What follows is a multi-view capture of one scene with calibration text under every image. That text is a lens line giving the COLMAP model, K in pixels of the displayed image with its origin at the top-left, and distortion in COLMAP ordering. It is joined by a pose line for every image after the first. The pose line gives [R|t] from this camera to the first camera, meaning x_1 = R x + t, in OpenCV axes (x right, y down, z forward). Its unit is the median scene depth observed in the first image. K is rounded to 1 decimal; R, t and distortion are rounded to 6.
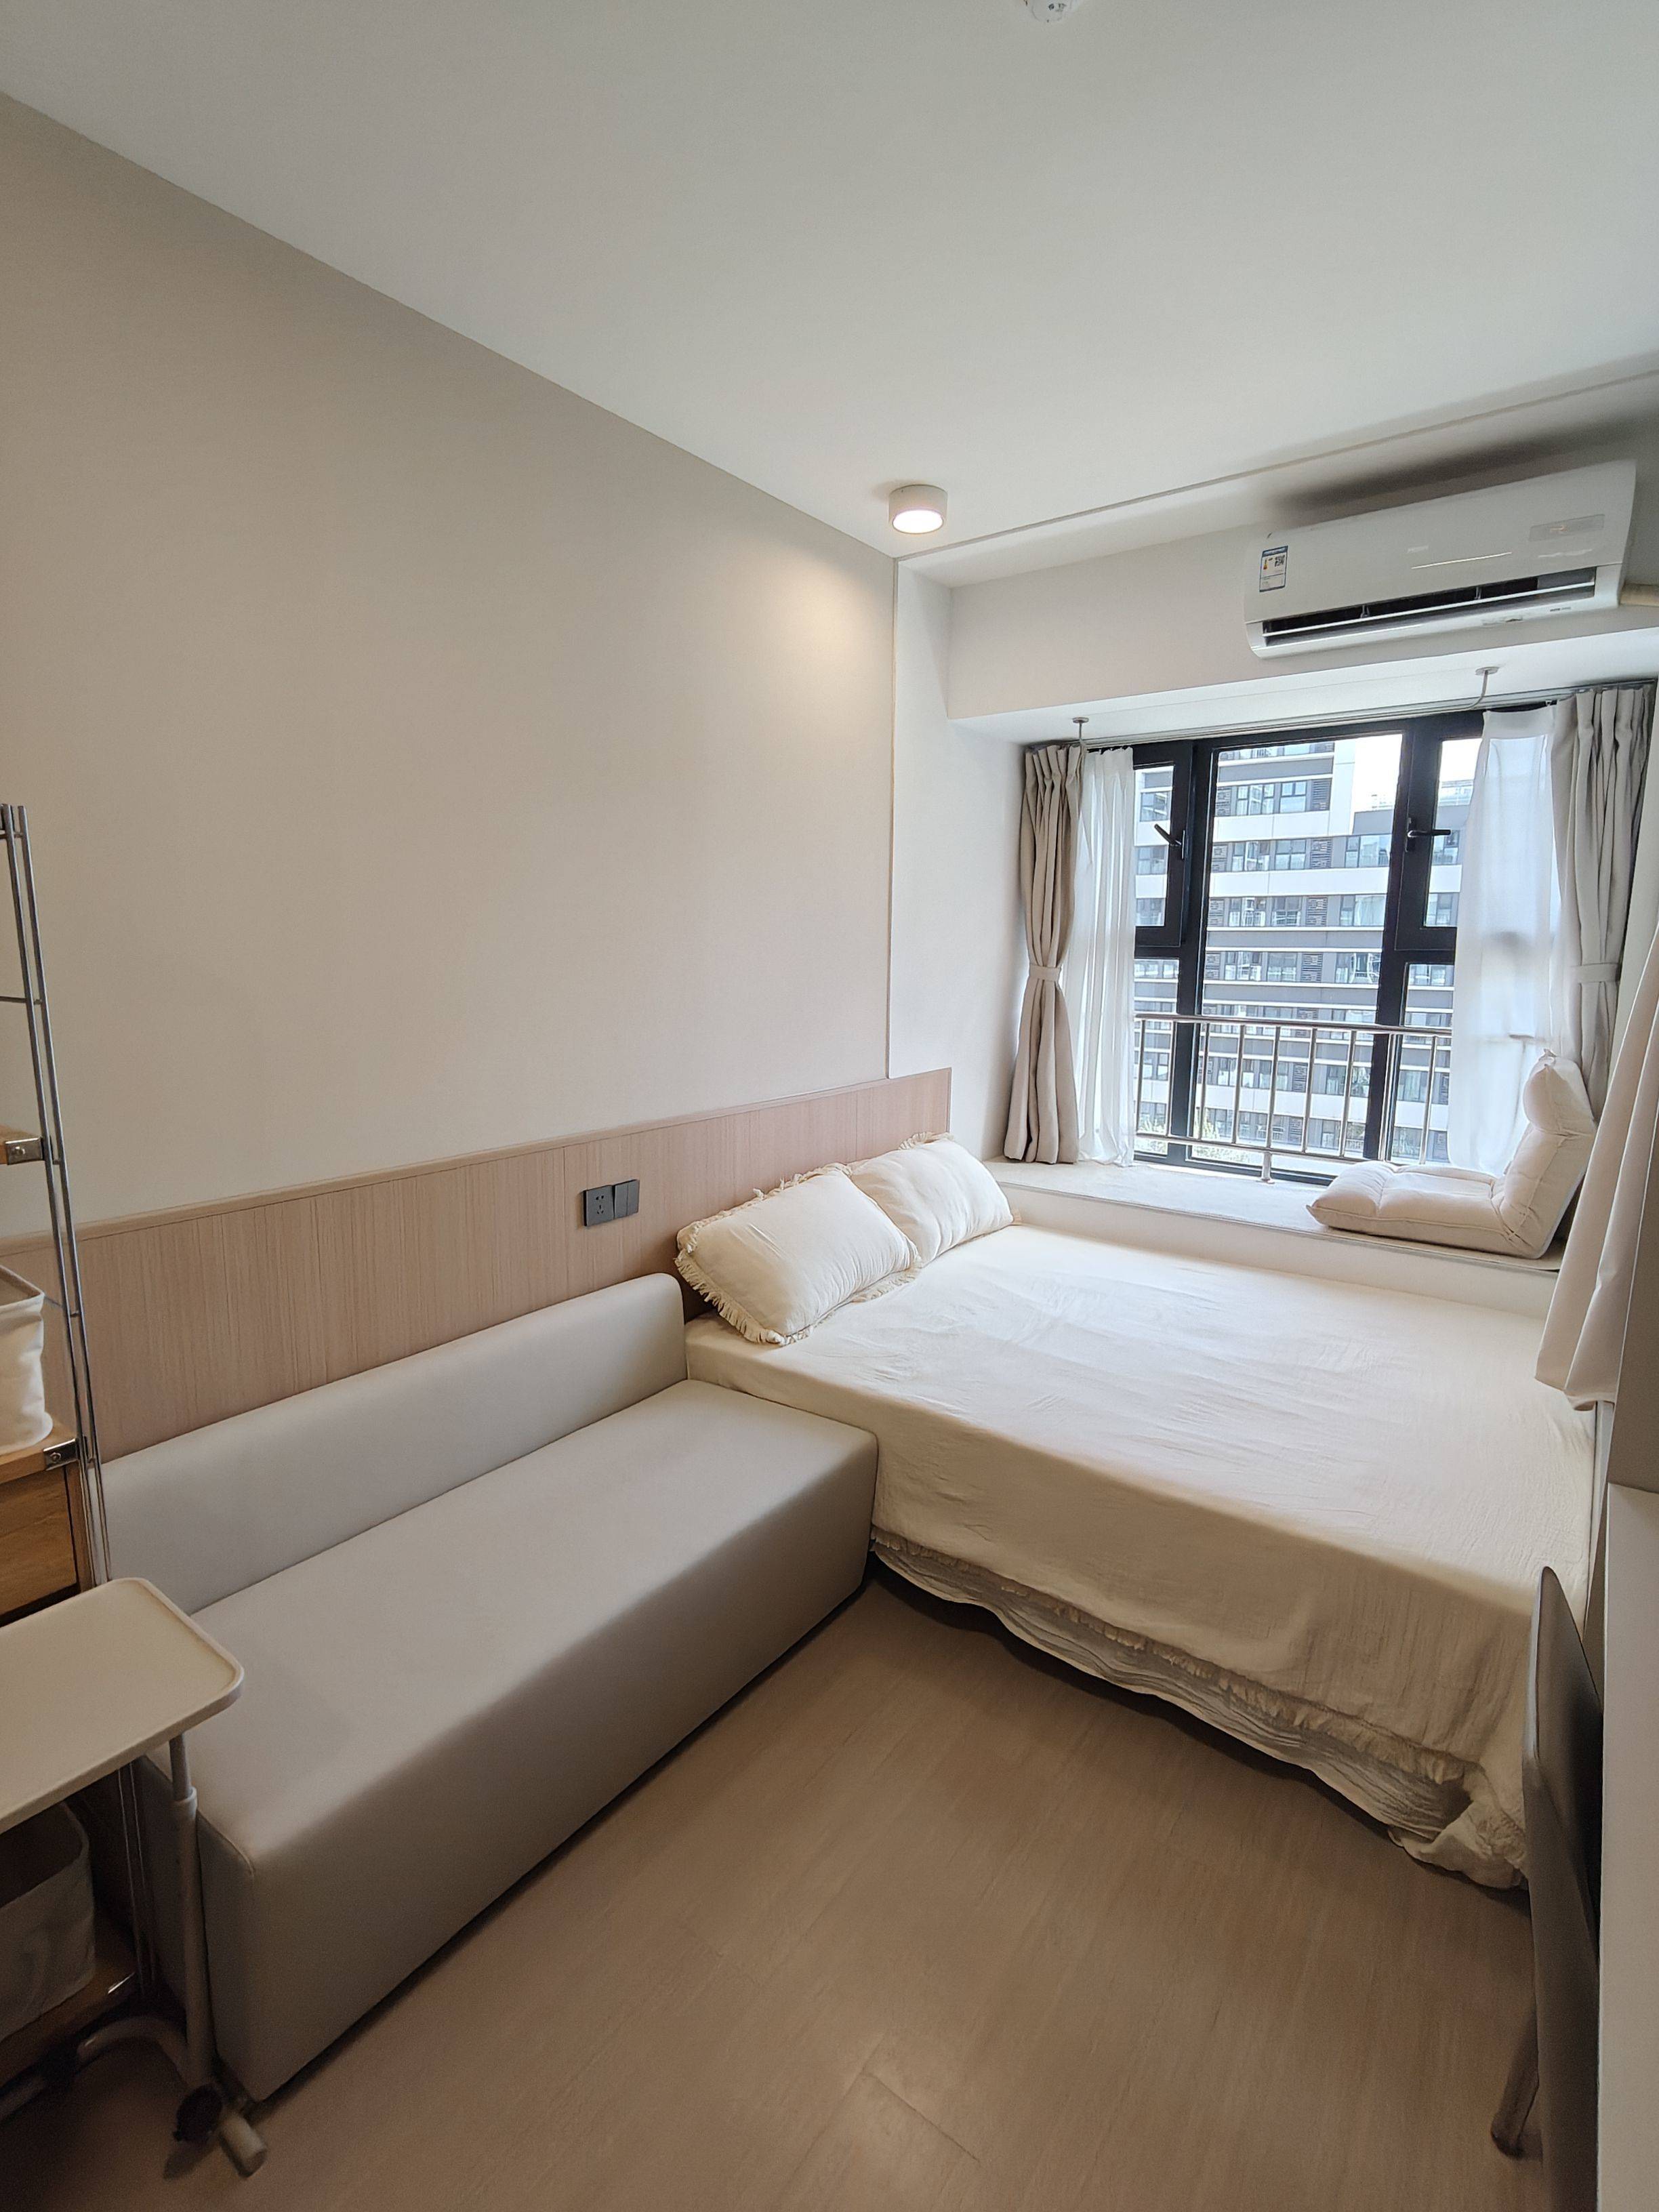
lens RADIAL K [[1044.9, 0, 823.2], [0, 1044.9, 1099.4], [0, 0, 1]] dist [-0.000892, 0.000279]
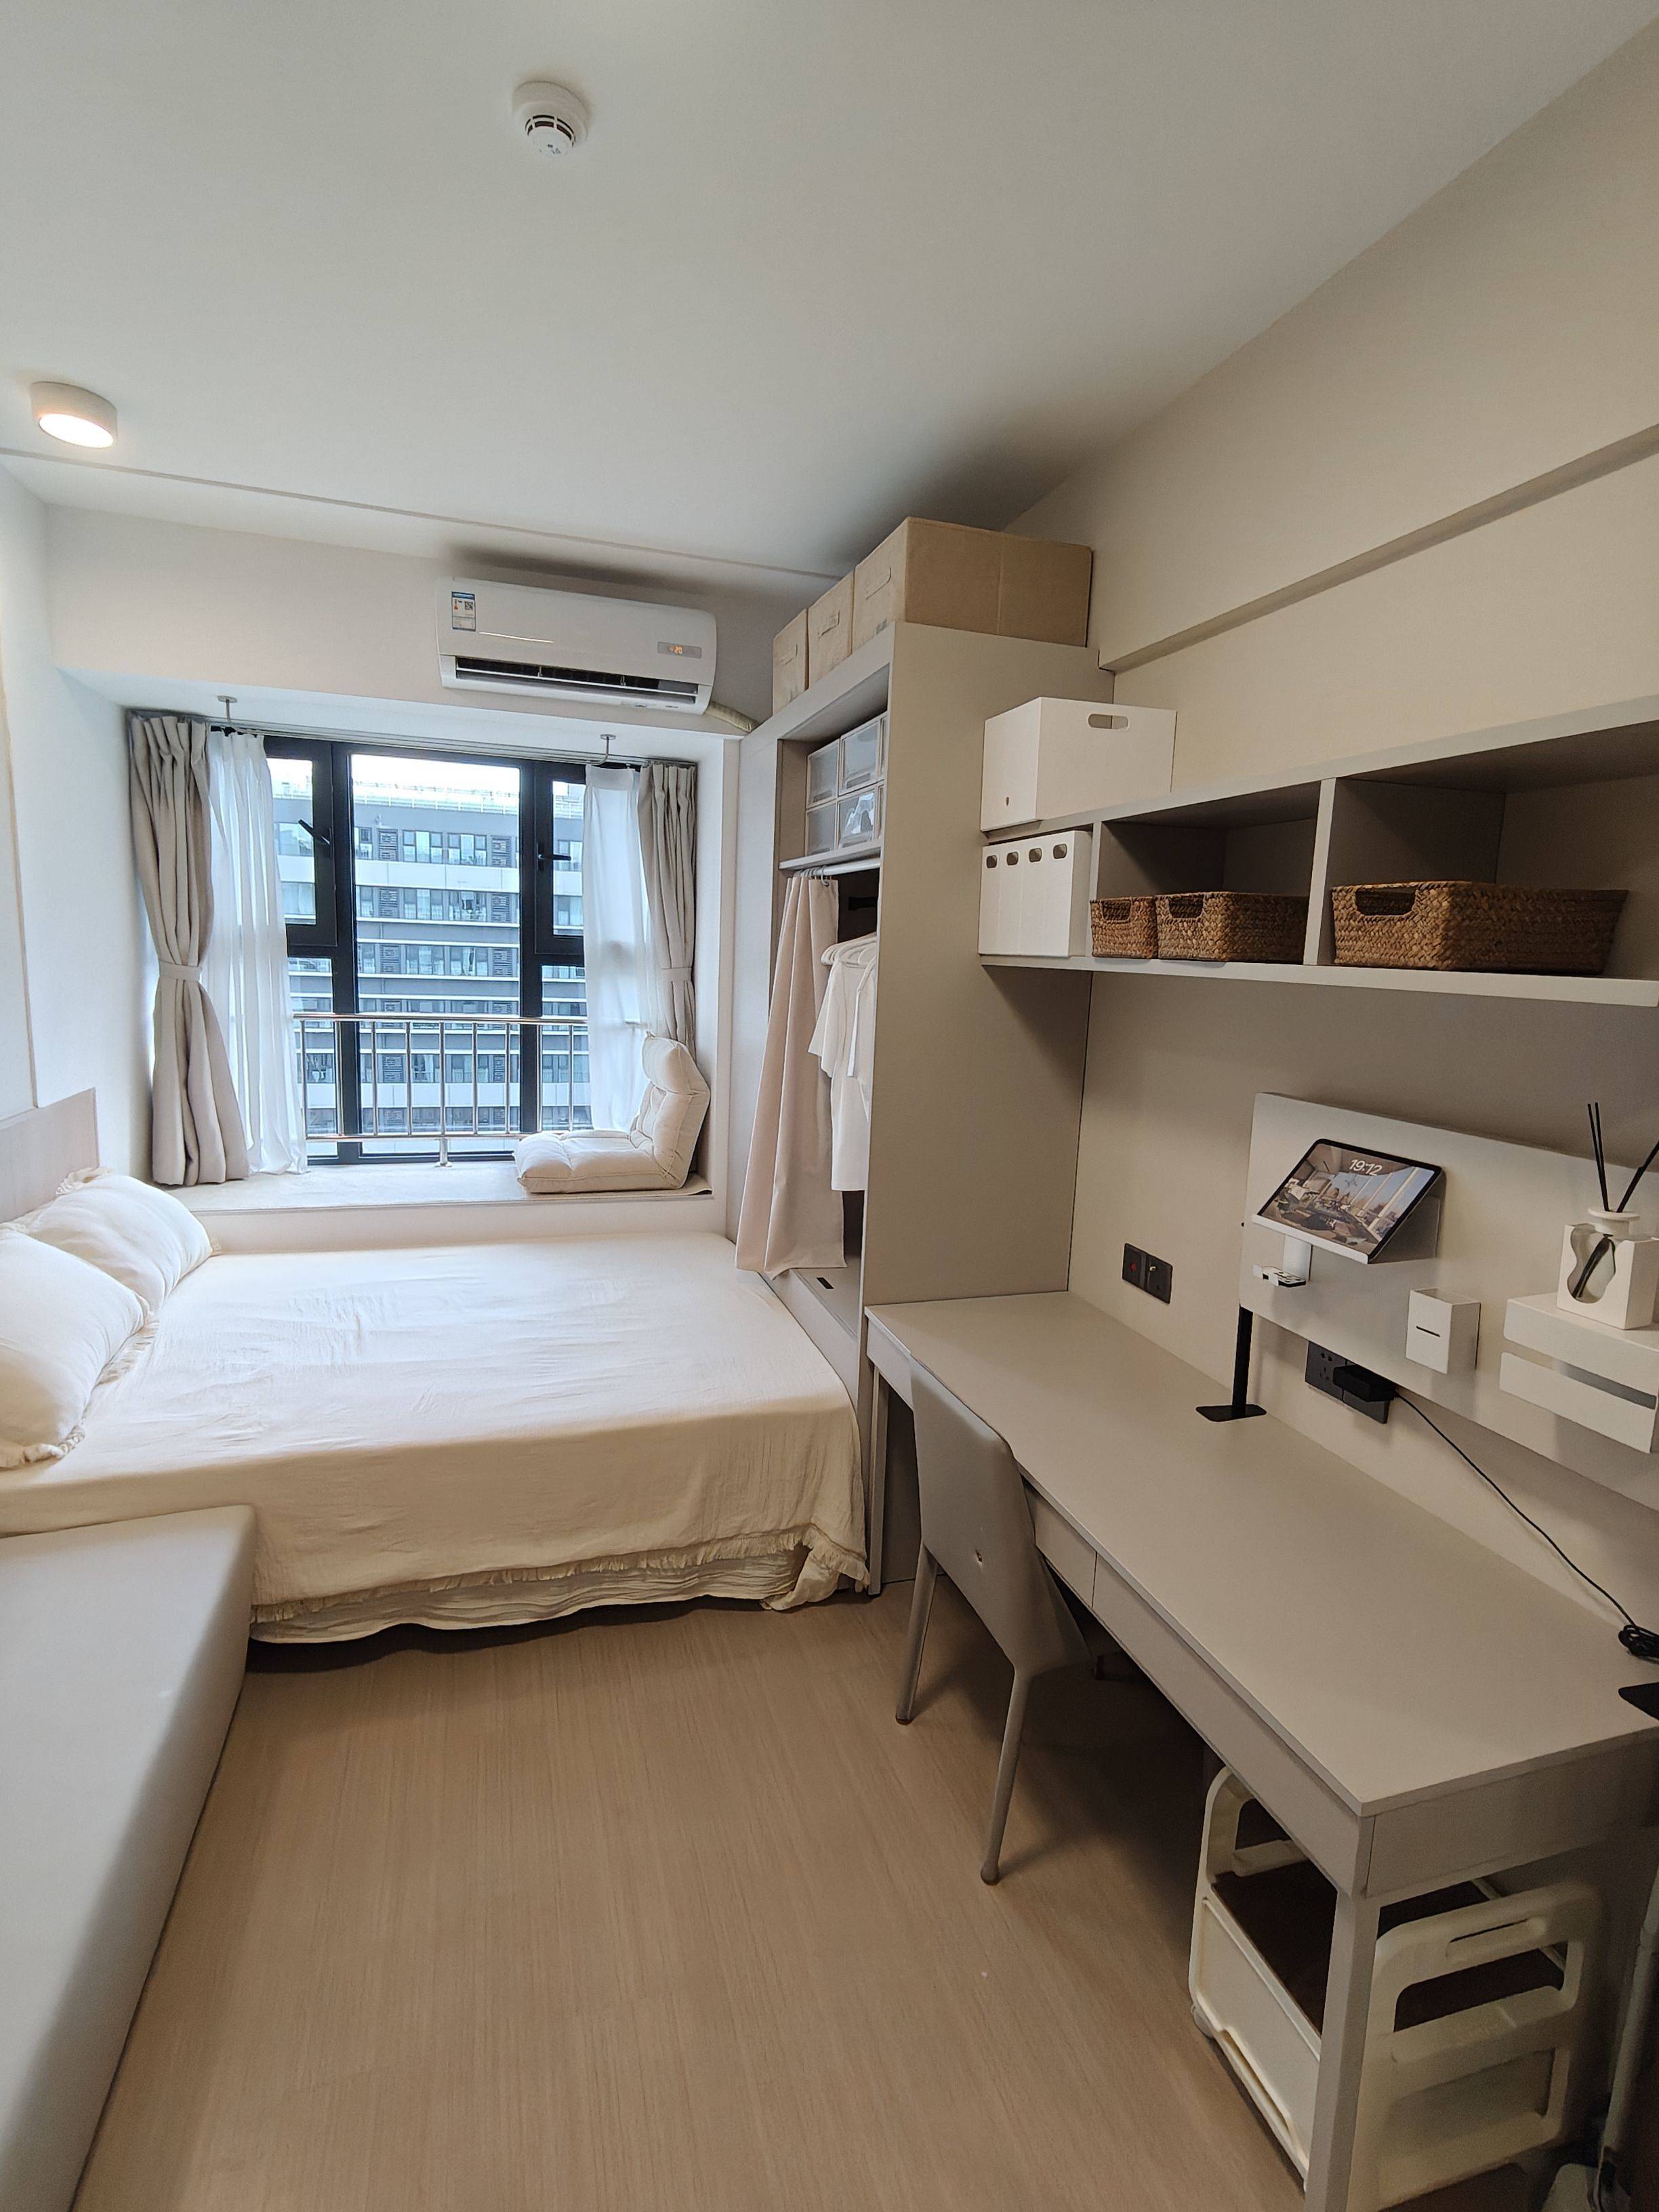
lens RADIAL K [[1044.9, 0, 823.2], [0, 1044.9, 1099.4], [0, 0, 1]] dist [-0.000892, 0.000279]
pose [[0.581125, -0.100907, 0.807534, -0.269201], [0.090807, 0.994127, 0.058876, -0.021940], [-0.808732, 0.039116, 0.586875, 0.056602]]
